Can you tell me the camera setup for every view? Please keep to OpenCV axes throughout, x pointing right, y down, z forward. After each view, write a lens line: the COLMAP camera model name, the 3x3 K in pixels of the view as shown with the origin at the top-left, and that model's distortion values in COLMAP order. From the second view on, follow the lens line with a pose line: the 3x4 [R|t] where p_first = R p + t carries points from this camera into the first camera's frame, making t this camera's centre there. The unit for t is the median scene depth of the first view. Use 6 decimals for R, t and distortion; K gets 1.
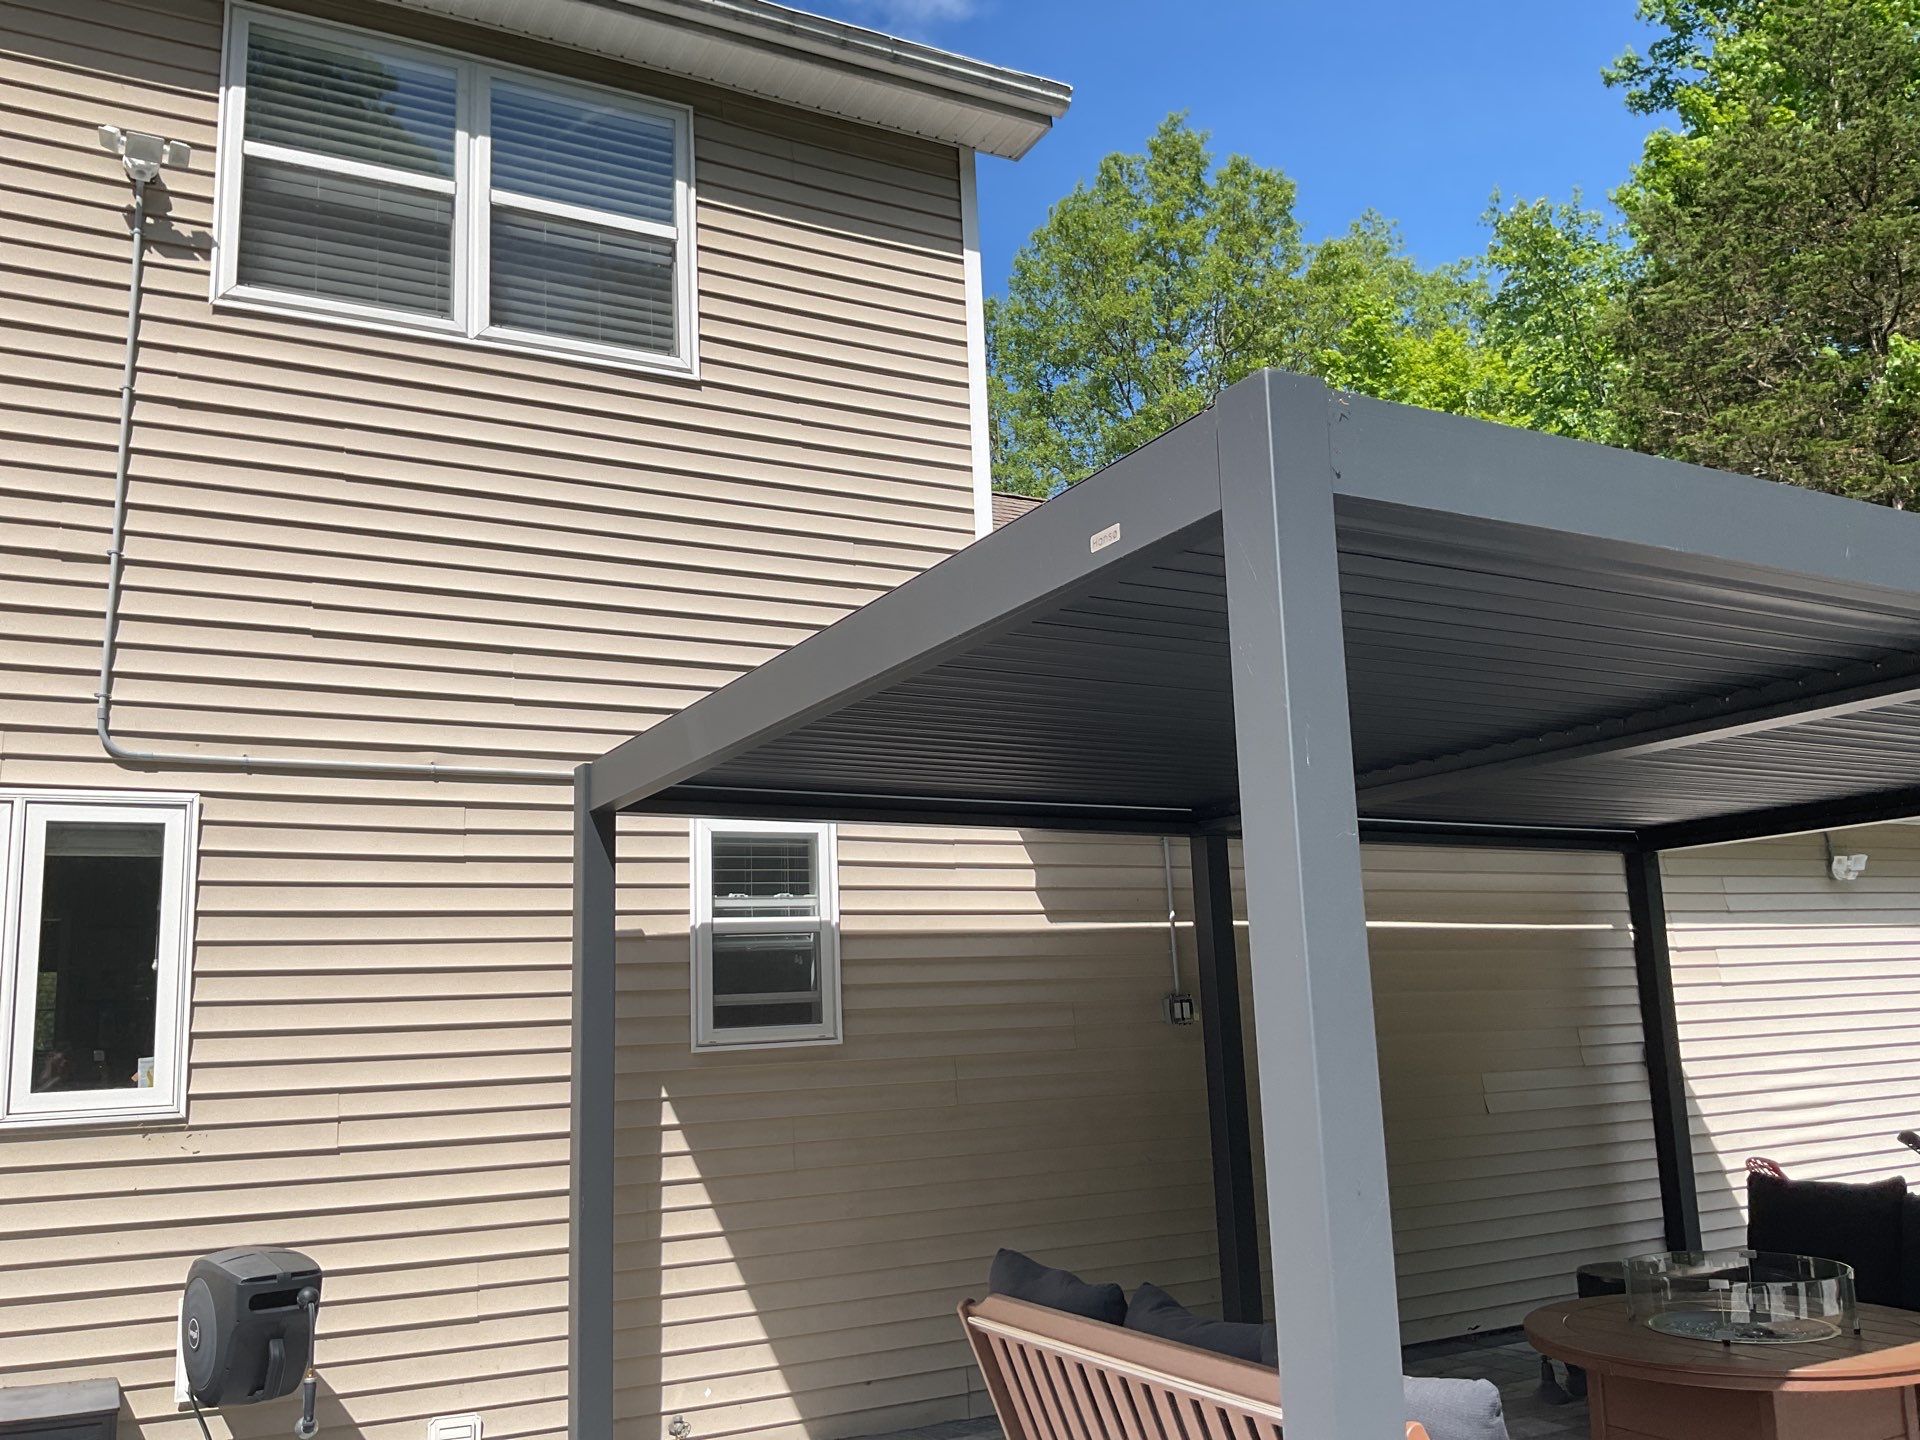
lens RADIAL K [[1673.2, 0, 1005.9], [0, 1673.2, 744.4], [0, 0, 1]] dist [0.086685, -0.171204]
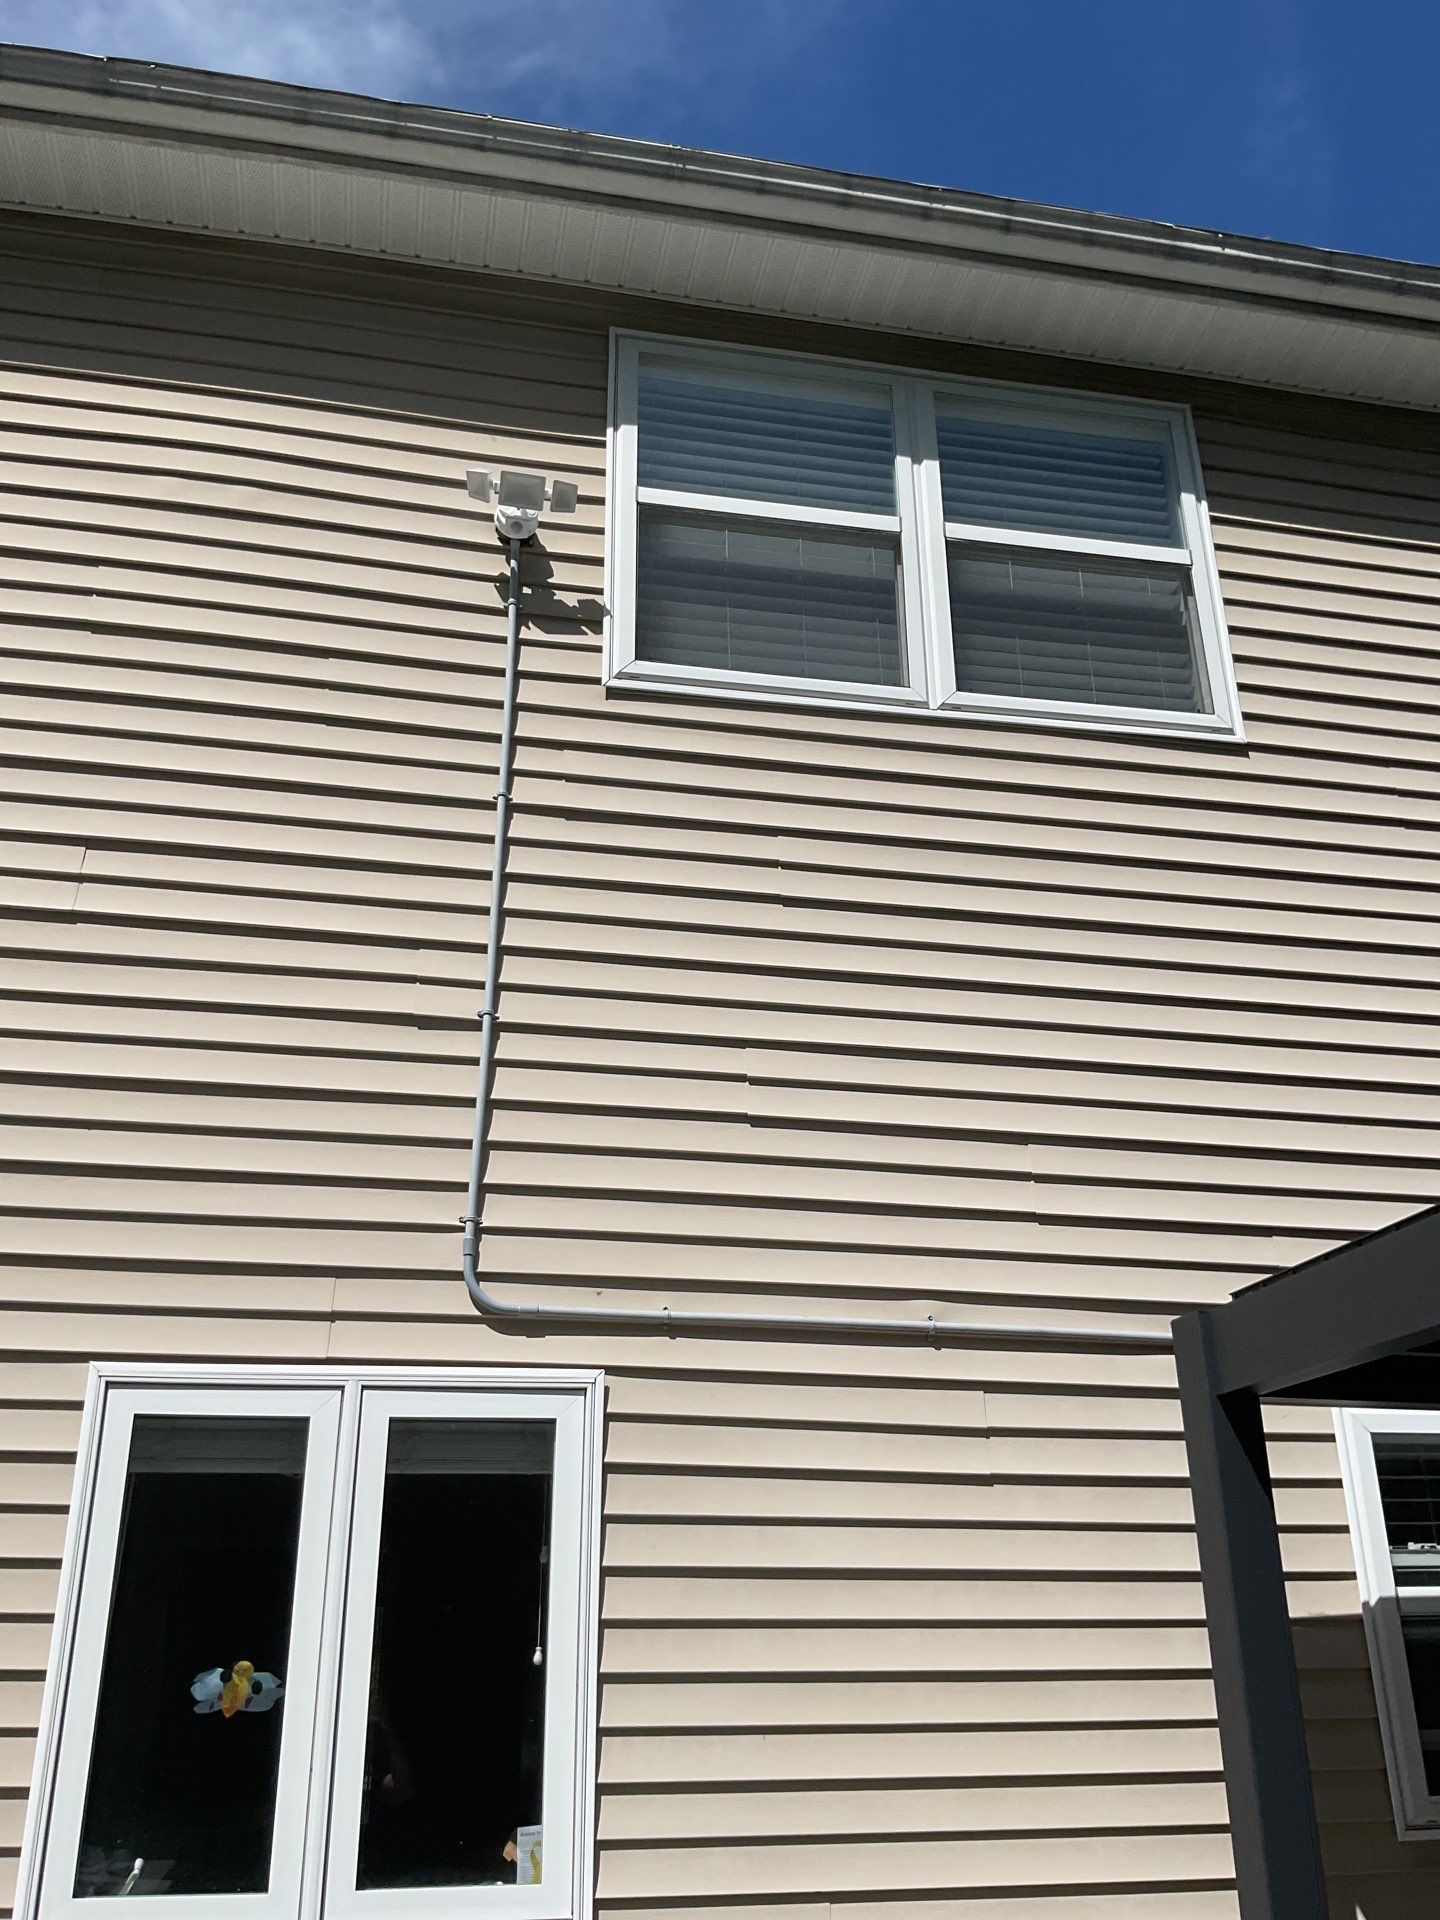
lens RADIAL K [[1673.2, 0, 724.7], [0, 1673.2, 971.1], [0, 0, 1]] dist [0.086685, -0.171204]
pose [[0.950754, -0.081272, -0.299103, -0.211326], [0.018387, 0.978100, -0.207322, 0.012964], [0.309402, 0.191613, 0.931426, 0.359032]]
